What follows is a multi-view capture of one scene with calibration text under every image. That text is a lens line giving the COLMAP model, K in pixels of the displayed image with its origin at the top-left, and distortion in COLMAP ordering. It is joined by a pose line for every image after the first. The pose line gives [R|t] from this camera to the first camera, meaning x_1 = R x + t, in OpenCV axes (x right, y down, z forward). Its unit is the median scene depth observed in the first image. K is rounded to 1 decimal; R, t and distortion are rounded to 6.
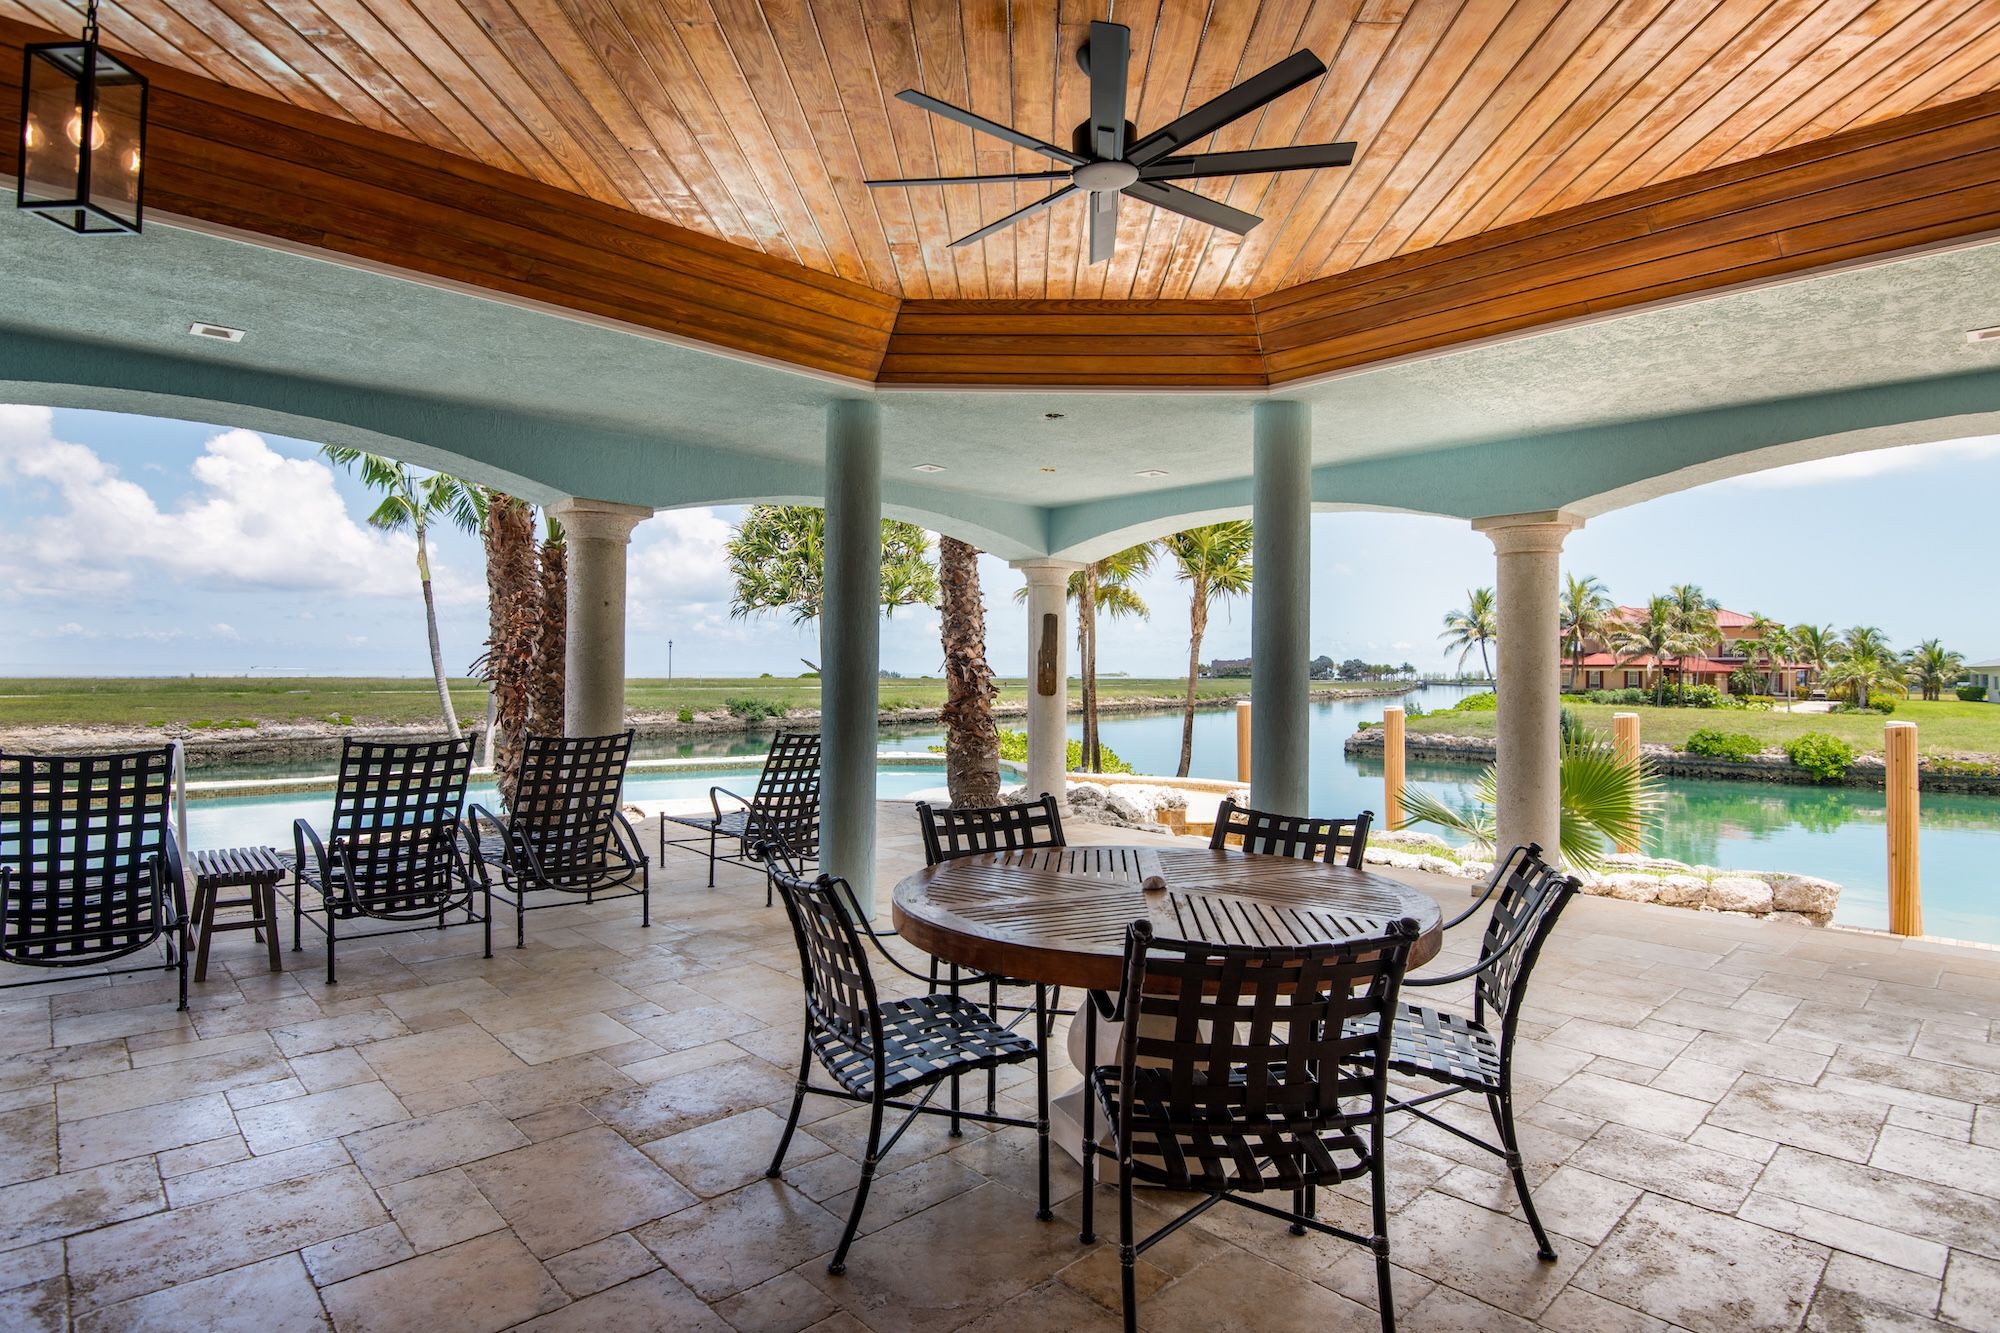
lens RADIAL K [[1024.7, 0, 1001.9], [0, 1024.7, 657.4], [0, 0, 1]] dist [-0.001066, -0.023603]
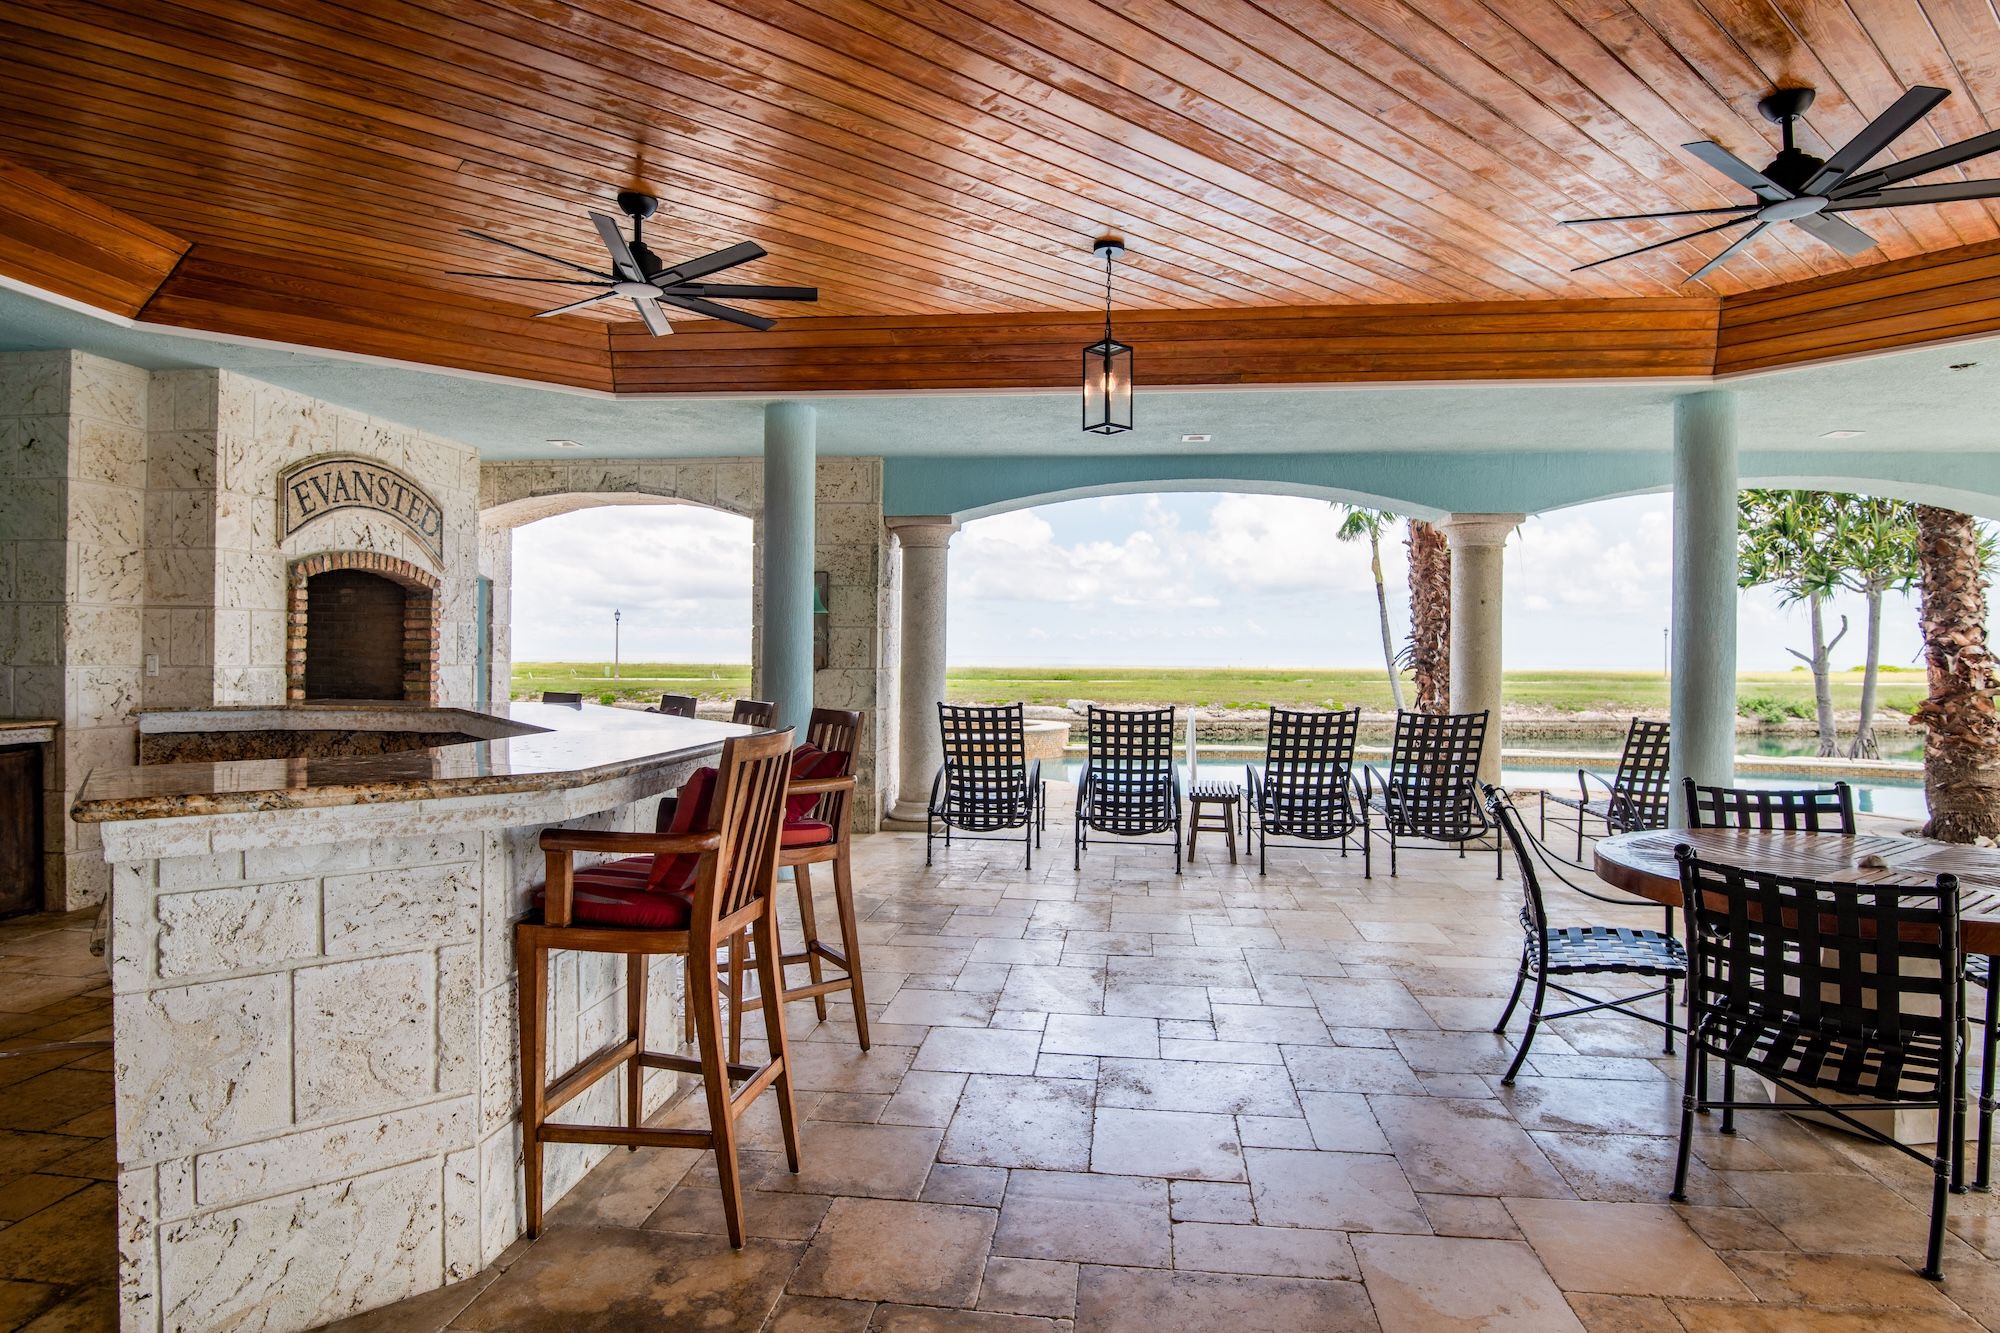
lens RADIAL K [[1024.7, 0, 1001.9], [0, 1024.7, 657.4], [0, 0, 1]] dist [-0.001066, -0.023603]
pose [[0.630620, -0.002879, -0.776086, 0.224981], [0.009253, 0.999950, 0.003809, 0.000226], [0.776036, -0.009583, 0.630615, -0.193718]]
